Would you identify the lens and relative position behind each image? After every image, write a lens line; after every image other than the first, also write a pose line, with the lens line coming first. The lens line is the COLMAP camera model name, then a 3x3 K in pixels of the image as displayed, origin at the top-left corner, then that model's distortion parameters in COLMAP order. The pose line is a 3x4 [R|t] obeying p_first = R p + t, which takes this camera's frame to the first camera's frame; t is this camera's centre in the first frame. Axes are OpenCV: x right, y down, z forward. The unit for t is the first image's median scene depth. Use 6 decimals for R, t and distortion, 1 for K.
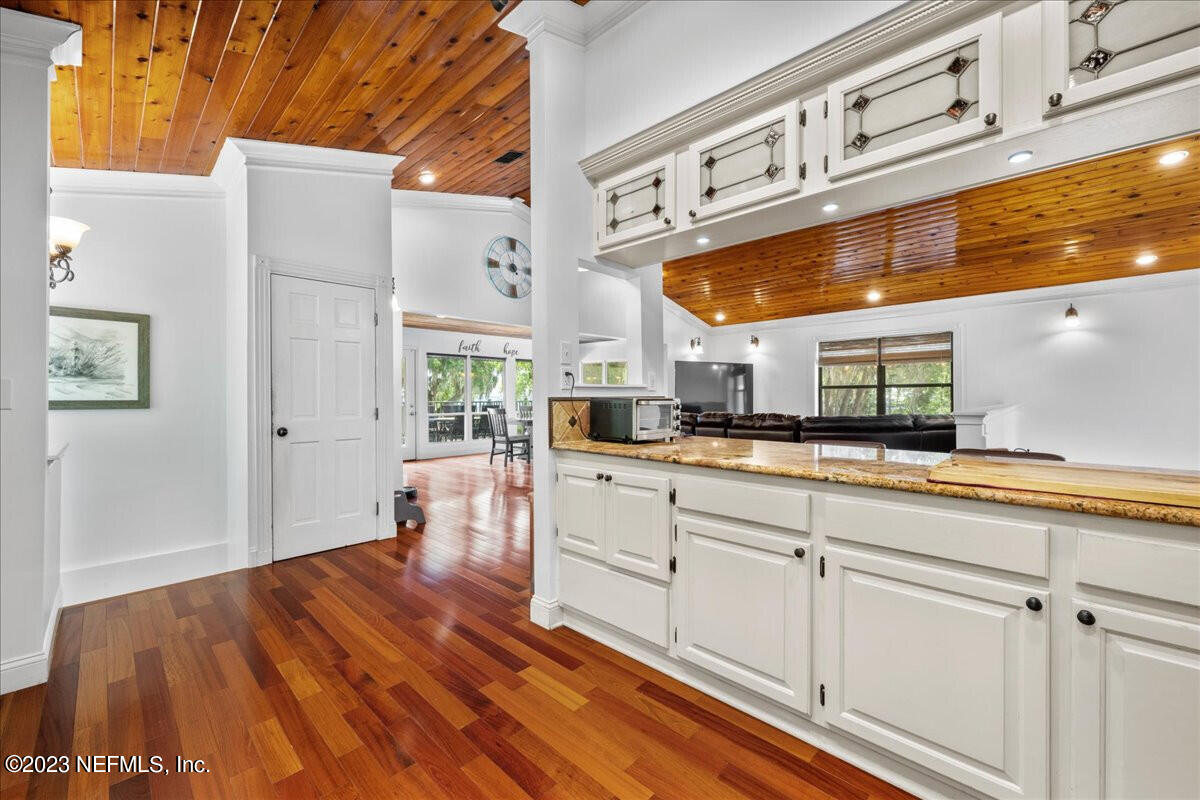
lens RADIAL K [[468.2, 0, 591.4], [0, 468.2, 400.8], [0, 0, 1]] dist [0.003644, 0.000194]
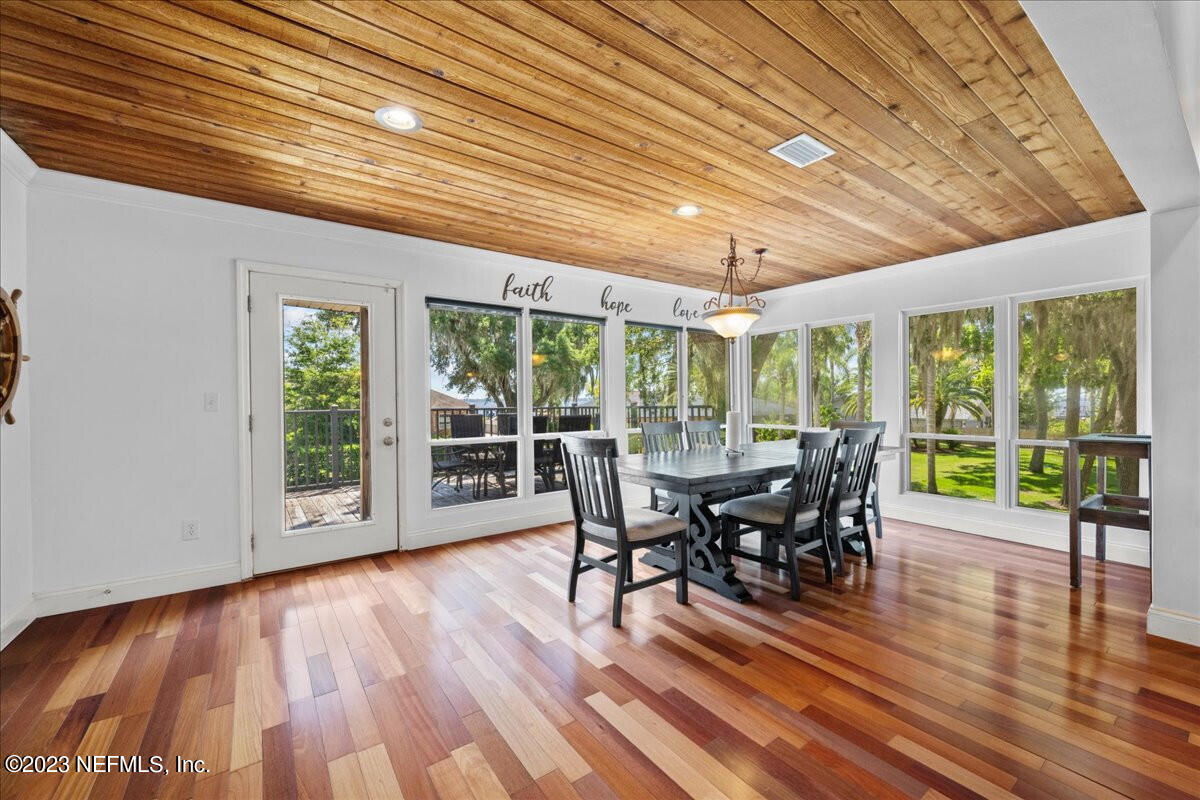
lens RADIAL K [[468.2, 0, 602.8], [0, 468.2, 399.2], [0, 0, 1]] dist [0.003644, 0.000194]
pose [[0.987077, -0.002728, -0.160222, -0.117172], [0.001337, 0.999960, -0.008792, -0.005283], [0.160240, 0.008465, 0.987042, 0.569871]]
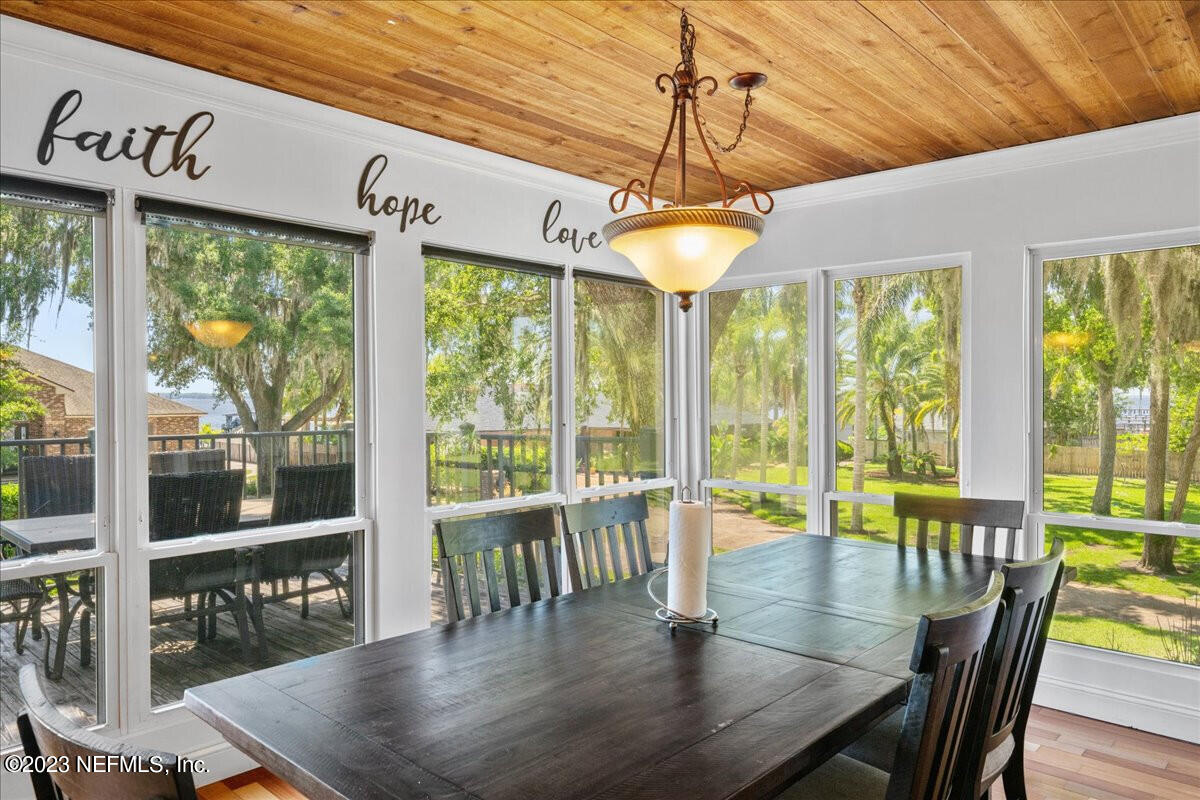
lens RADIAL K [[777.0, 0, 598.0], [0, 777.0, 403.3], [0, 0, 1]] dist [0.003187, 0.003382]
pose [[0.999454, 0.002979, 0.032911, -0.107574], [-0.003050, 0.999993, 0.002104, -0.025962], [-0.032905, -0.002203, 0.999456, 0.730209]]
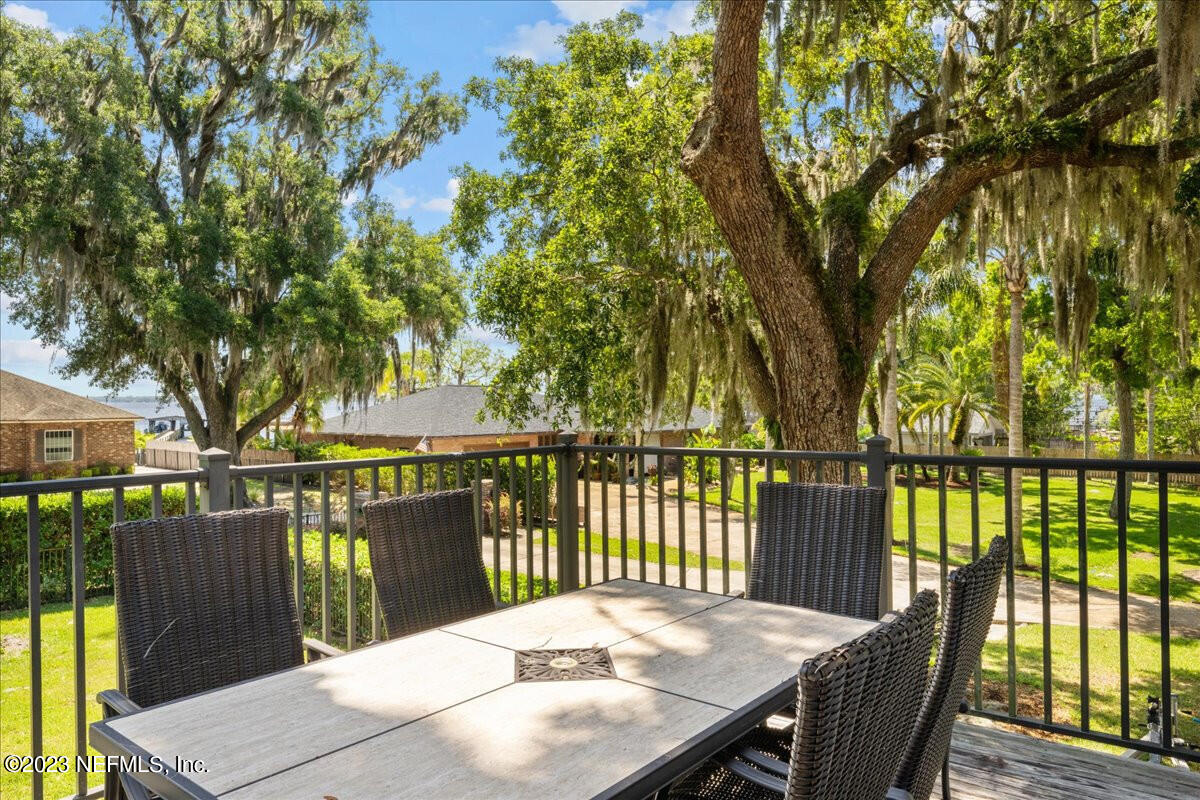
lens RADIAL K [[777.0, 0, 601.0], [0, 777.0, 399.2], [0, 0, 1]] dist [0.003187, 0.003382]
pose [[0.993008, 0.002287, 0.118022, -0.313156], [-0.001443, 0.999973, -0.007234, -0.022363], [-0.118036, 0.007013, 0.992985, 0.966778]]
